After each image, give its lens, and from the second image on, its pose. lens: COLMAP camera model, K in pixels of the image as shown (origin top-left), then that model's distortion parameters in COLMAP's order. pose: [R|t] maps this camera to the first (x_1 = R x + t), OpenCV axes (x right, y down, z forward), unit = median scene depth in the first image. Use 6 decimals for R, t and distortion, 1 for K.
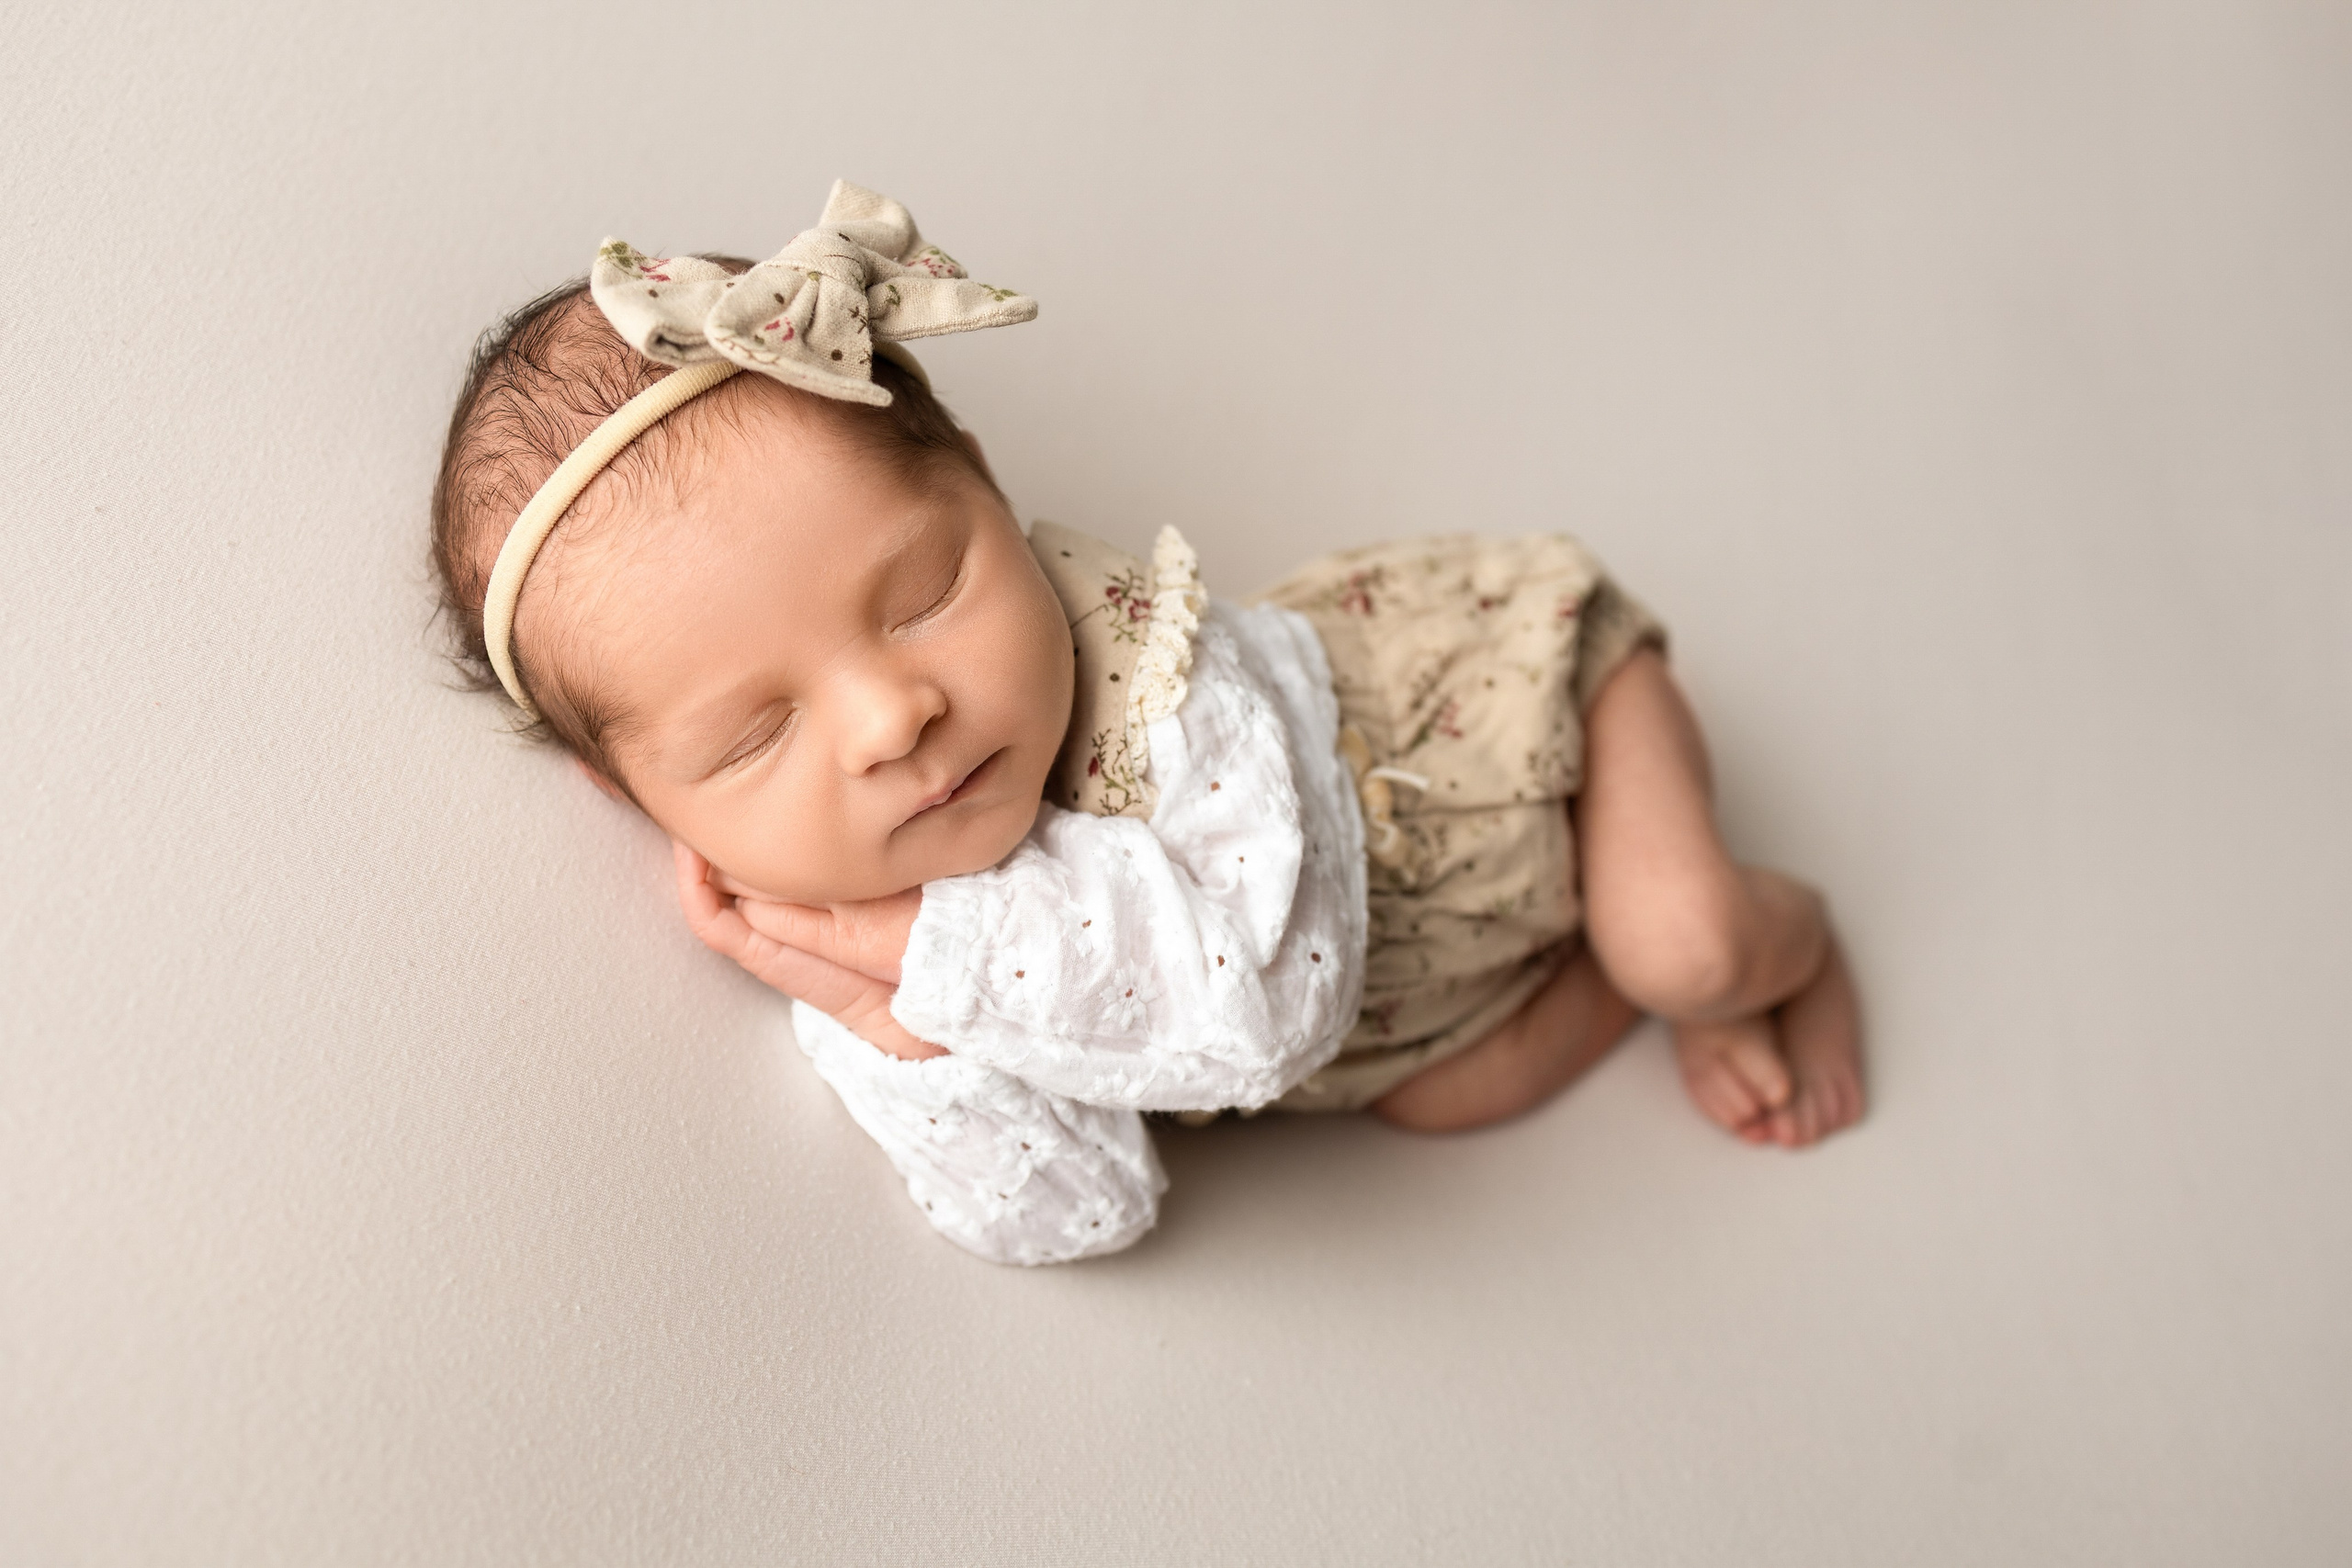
lens RADIAL K [[2399.8, 0, 1182.4], [0, 2399.8, 849.2], [0, 0, 1]] dist [-0.144077, 0.279662]
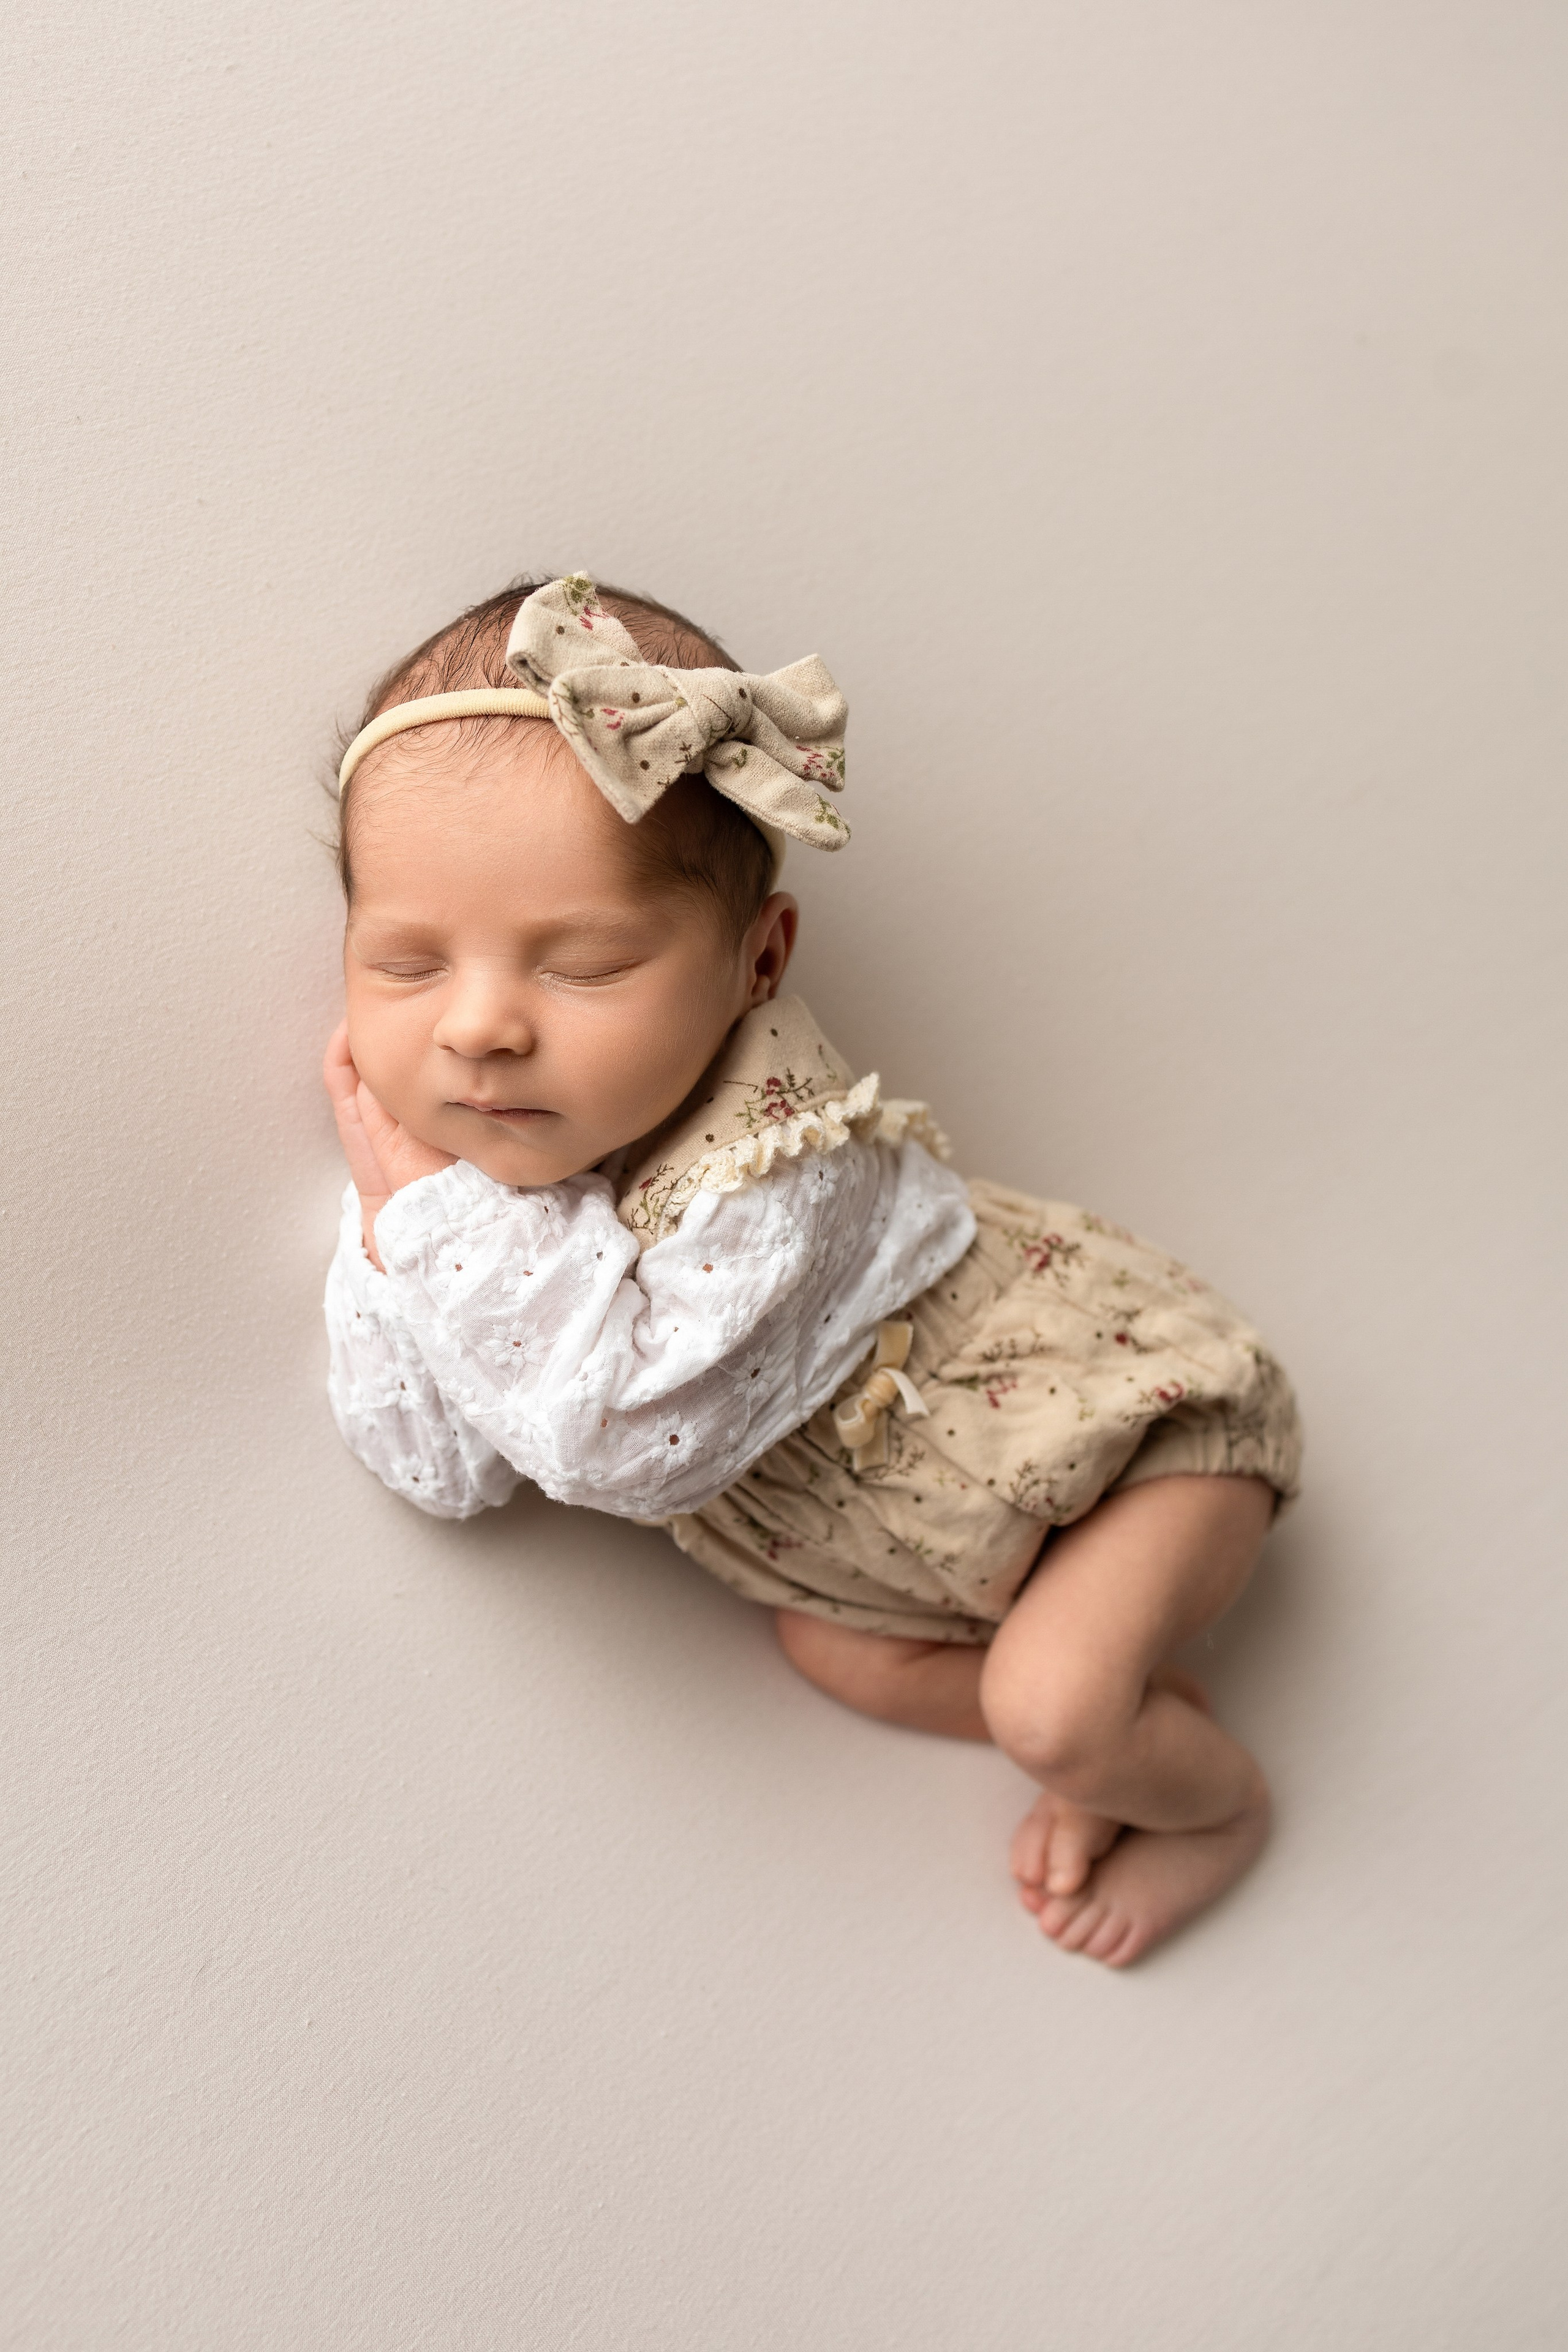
lens RADIAL K [[2400.1, 0, 774.3], [0, 2400.1, 1193.5], [0, 0, 1]] dist [-0.144077, 0.279662]
pose [[0.688520, 0.665882, -0.287300, 0.339102], [-0.663675, 0.738245, 0.120536, -0.210496], [0.292361, 0.107683, 0.950226, -0.073410]]
